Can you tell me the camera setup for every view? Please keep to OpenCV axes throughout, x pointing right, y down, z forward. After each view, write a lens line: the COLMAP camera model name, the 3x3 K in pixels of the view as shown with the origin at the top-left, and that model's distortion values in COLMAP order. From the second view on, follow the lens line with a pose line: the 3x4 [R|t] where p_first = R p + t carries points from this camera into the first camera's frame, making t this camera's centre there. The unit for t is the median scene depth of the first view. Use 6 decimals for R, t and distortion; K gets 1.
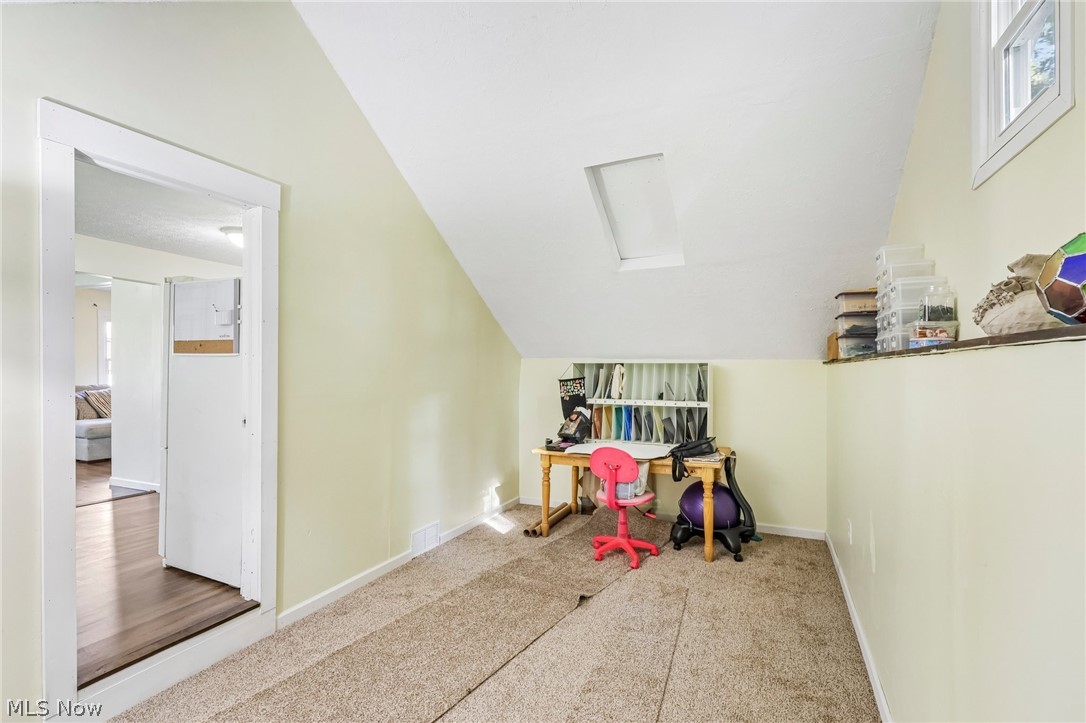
lens RADIAL K [[503.1, 0, 543.0], [0, 503.1, 361.5], [0, 0, 1]] dist [-0.001497, 0.000650]
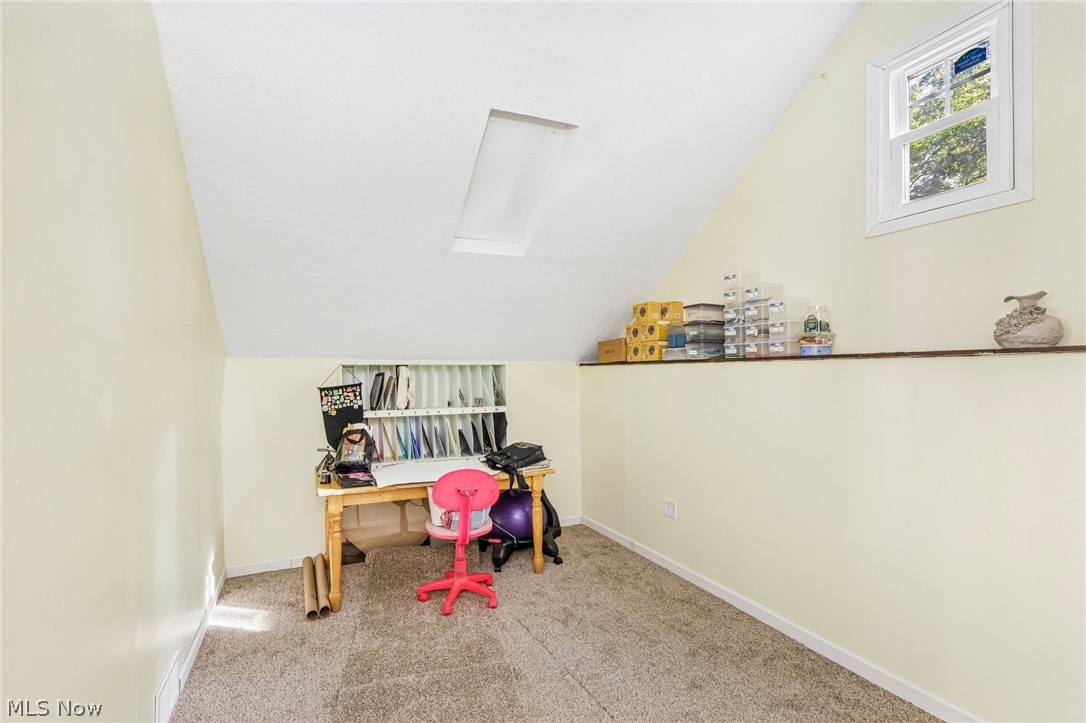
lens RADIAL K [[505.6, 0, 539.9], [0, 505.6, 372.4], [0, 0, 1]] dist [0.002171, 0.000207]
pose [[0.661724, -0.008960, 0.749694, -0.337587], [-0.002498, 0.999897, 0.014154, 0.003647], [-0.749743, -0.011239, 0.661633, 0.324426]]
